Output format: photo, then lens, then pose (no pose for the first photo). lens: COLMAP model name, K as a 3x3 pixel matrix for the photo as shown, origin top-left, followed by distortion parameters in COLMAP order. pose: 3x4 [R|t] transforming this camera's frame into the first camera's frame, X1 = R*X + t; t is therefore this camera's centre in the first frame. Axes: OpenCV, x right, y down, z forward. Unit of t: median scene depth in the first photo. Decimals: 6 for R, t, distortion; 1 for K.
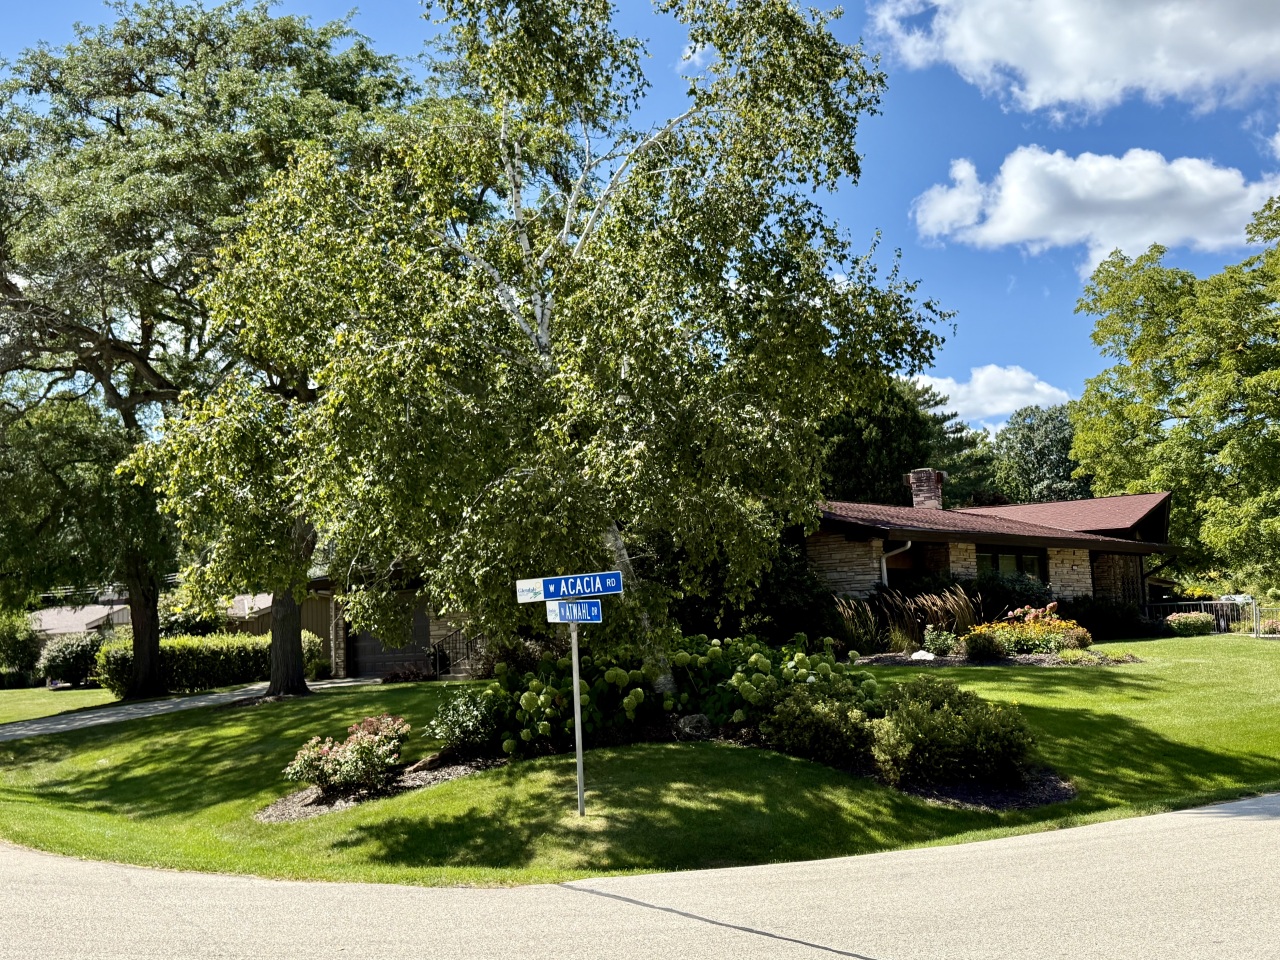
lens RADIAL K [[1368.2, 0, 640.0], [0, 1368.2, 480.0], [0, 0, 1]] dist [0.013182, 0.003590]
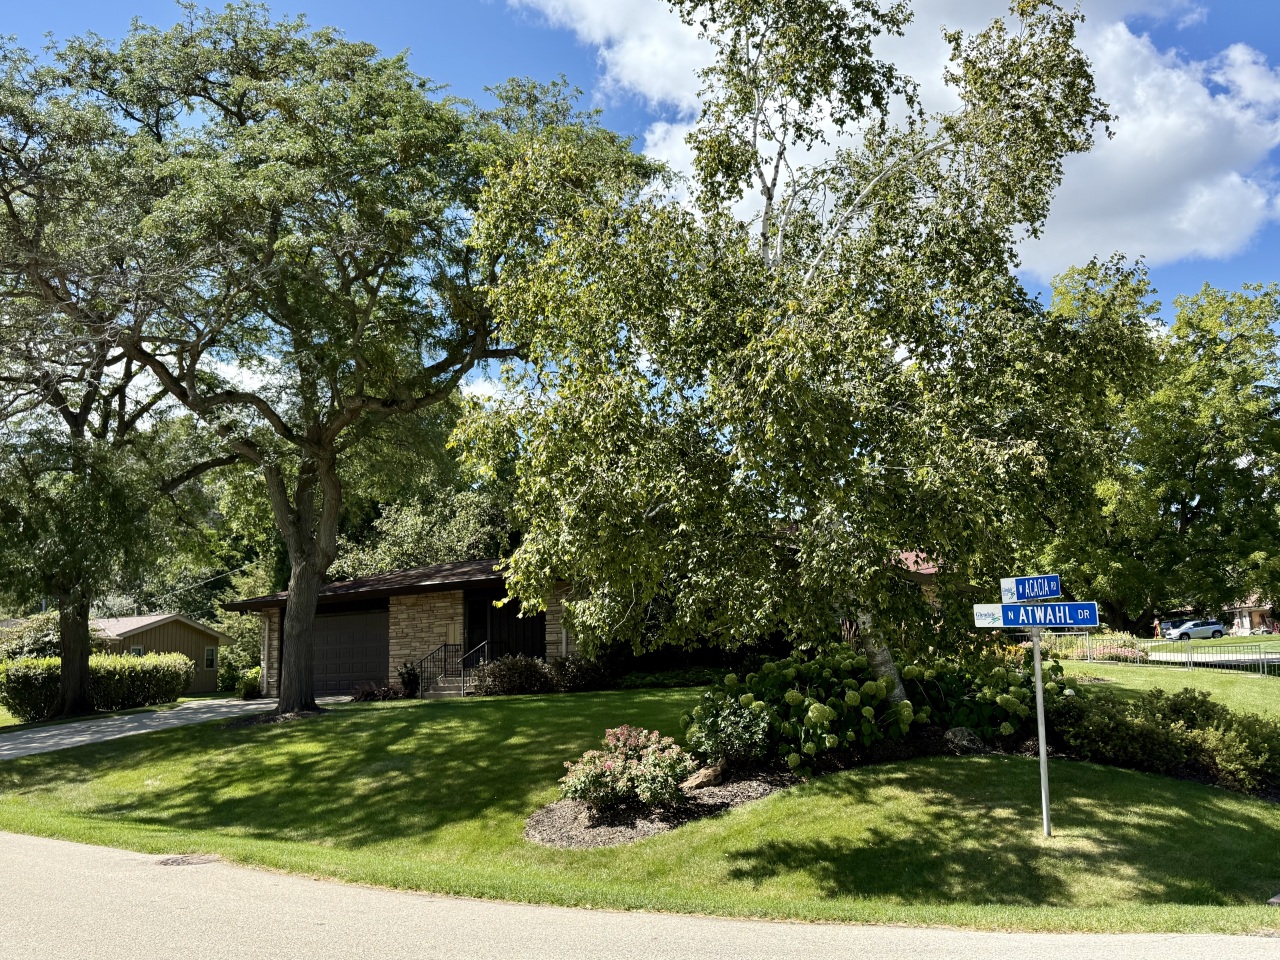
lens RADIAL K [[1114.8, 0, 640.0], [0, 1114.8, 480.0], [0, 0, 1]] dist [0.042655, -0.100762]
pose [[0.968280, 0.051801, 0.244438, -0.164176], [-0.038602, 0.997542, -0.058483, 0.019291], [-0.246866, 0.047192, 0.967900, 0.103037]]
